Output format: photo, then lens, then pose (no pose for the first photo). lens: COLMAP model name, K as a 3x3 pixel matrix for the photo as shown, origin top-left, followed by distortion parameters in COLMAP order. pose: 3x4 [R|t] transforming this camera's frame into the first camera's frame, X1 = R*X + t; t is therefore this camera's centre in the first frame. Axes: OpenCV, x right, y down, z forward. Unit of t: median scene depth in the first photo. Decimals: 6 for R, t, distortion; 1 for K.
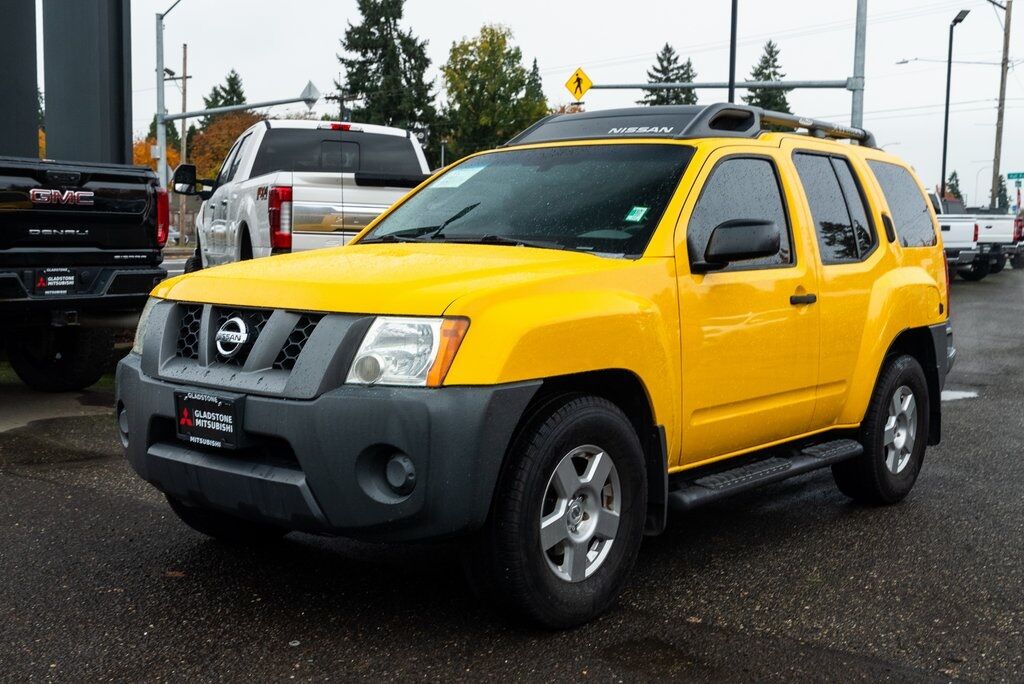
lens RADIAL K [[1170.6, 0, 512.0], [0, 1170.6, 342.0], [0, 0, 1]] dist [0.004751, 0.046370]
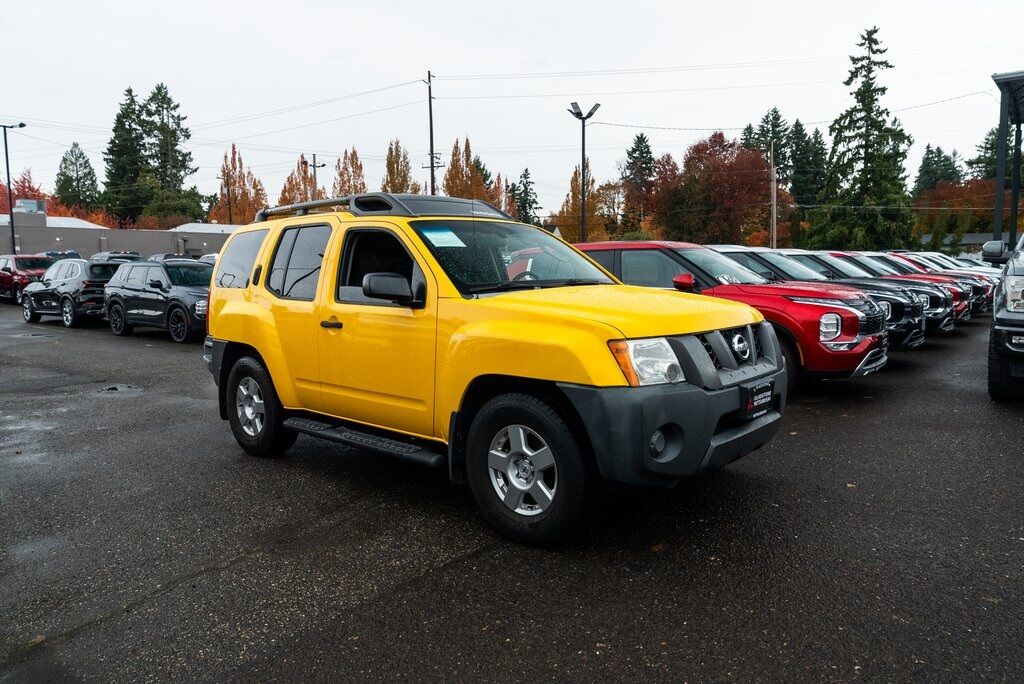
lens RADIAL K [[695.1, 0, 512.0], [0, 695.1, 342.0], [0, 0, 1]] dist [-0.043004, 0.026802]
pose [[0.057179, -0.119213, 0.991221, -1.192557], [0.108378, 0.987719, 0.112540, -0.150832], [-0.992464, 0.100992, 0.069397, 1.258634]]
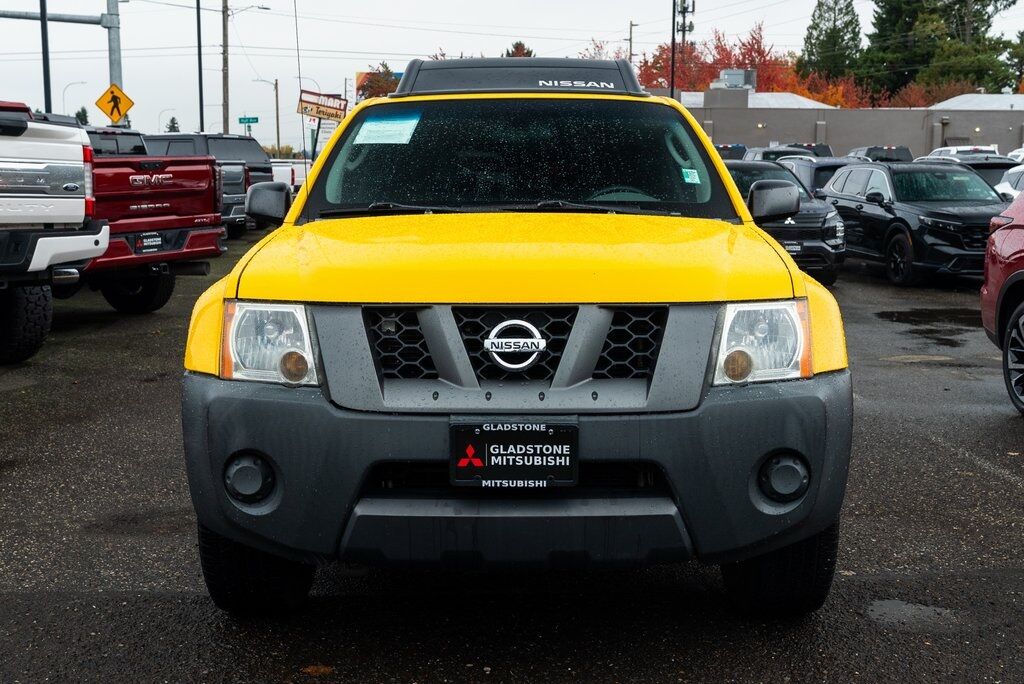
lens RADIAL K [[1170.6, 0, 512.0], [0, 1170.6, 342.0], [0, 0, 1]] dist [0.004751, 0.046370]
pose [[0.783389, -0.098771, 0.613633, -0.729117], [0.068524, 0.994999, 0.072675, -0.064001], [-0.617743, -0.014884, 0.786240, 0.396478]]
